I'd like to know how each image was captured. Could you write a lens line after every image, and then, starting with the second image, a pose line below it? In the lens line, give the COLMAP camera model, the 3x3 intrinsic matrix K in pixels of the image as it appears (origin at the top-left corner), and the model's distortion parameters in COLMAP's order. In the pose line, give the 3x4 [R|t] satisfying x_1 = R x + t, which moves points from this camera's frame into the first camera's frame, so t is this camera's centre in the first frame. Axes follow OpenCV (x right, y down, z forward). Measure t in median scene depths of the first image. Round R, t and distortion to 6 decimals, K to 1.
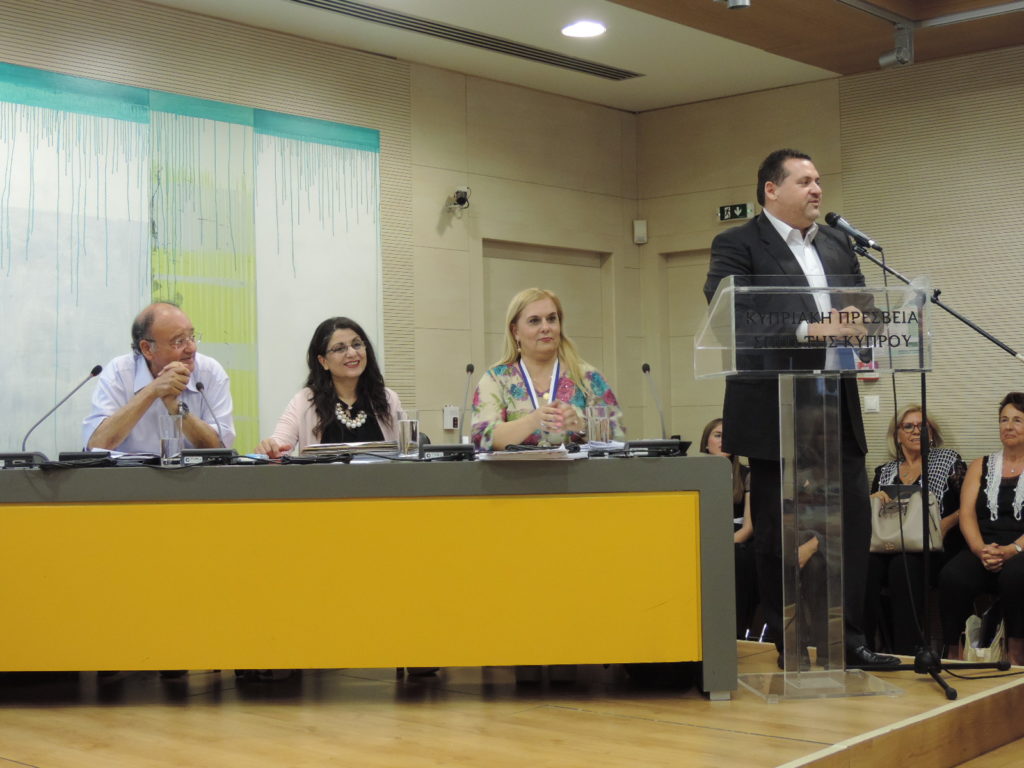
lens RADIAL K [[1516.1, 0, 515.6], [0, 1516.1, 386.9], [0, 0, 1]] dist [-0.113735, 0.152039]
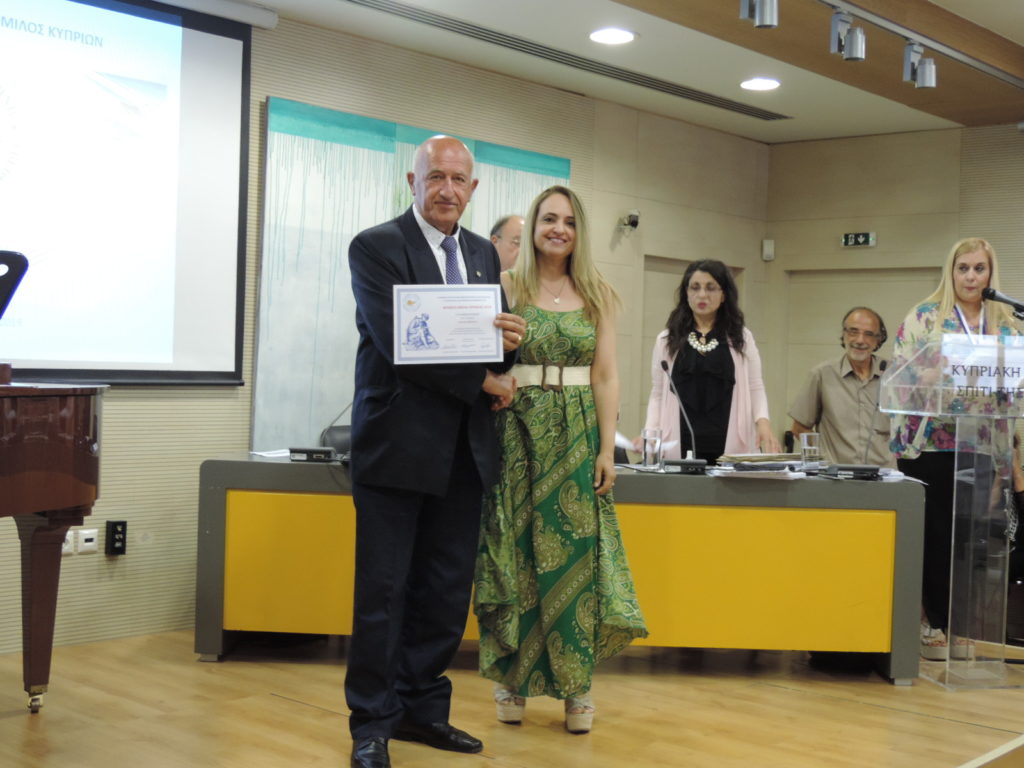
lens RADIAL K [[1401.7, 0, 512.0], [0, 1401.7, 384.0], [0, 0, 1]] dist [-0.092524, 0.094288]
pose [[0.998673, 0.051010, -0.007120, -0.136011], [-0.050726, 0.998079, 0.035556, -0.041393], [0.008920, -0.035147, 0.999342, -0.072966]]
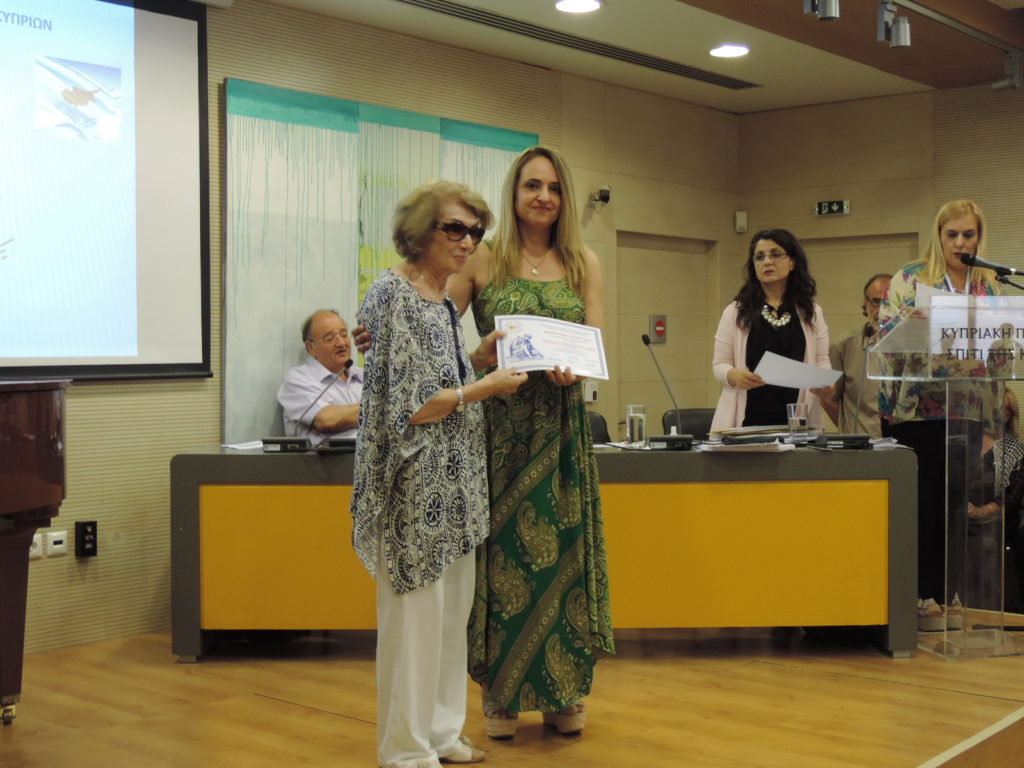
lens RADIAL K [[1401.7, 0, 512.0], [0, 1401.7, 384.0], [0, 0, 1]] dist [-0.092524, 0.094288]
pose [[0.999787, 0.013729, 0.015411, -0.141571], [-0.014394, 0.998932, 0.043906, -0.035947], [-0.014792, -0.044118, 0.998917, -0.047434]]
